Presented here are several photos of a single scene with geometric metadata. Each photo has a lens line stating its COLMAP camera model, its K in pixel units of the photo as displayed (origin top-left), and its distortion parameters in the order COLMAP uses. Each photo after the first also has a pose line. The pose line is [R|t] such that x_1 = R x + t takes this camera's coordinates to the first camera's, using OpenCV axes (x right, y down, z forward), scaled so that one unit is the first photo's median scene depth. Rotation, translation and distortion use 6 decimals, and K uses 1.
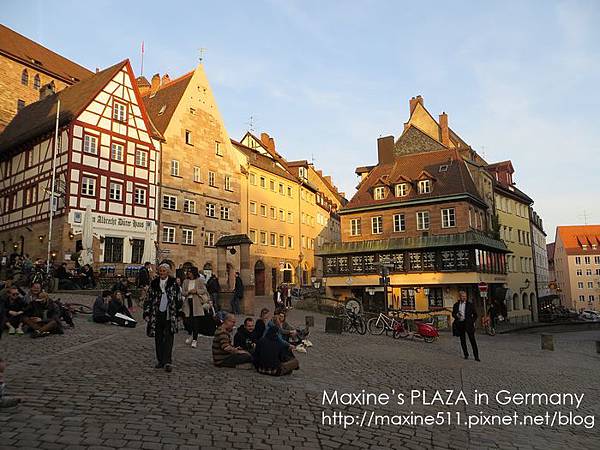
lens RADIAL K [[513.1, 0, 300.0], [0, 513.1, 225.0], [0, 0, 1]] dist [0.069820, -0.005392]
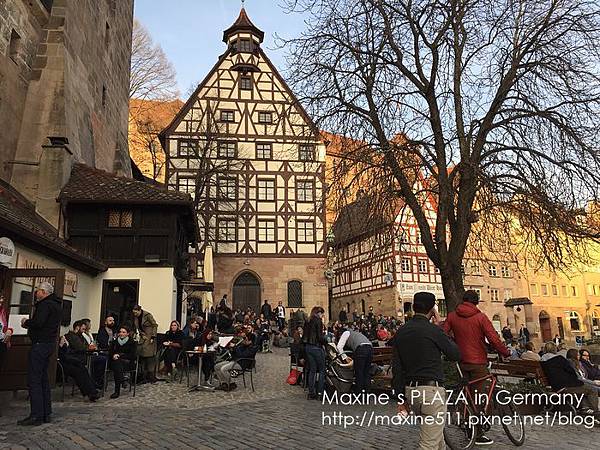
lens RADIAL K [[513.1, 0, 300.0], [0, 513.1, 225.0], [0, 0, 1]] dist [0.069820, -0.005392]
pose [[0.868942, -0.114446, -0.481500, 0.042215], [0.071697, 0.991742, -0.106336, -0.047014], [0.489693, 0.057877, 0.869972, -0.373773]]
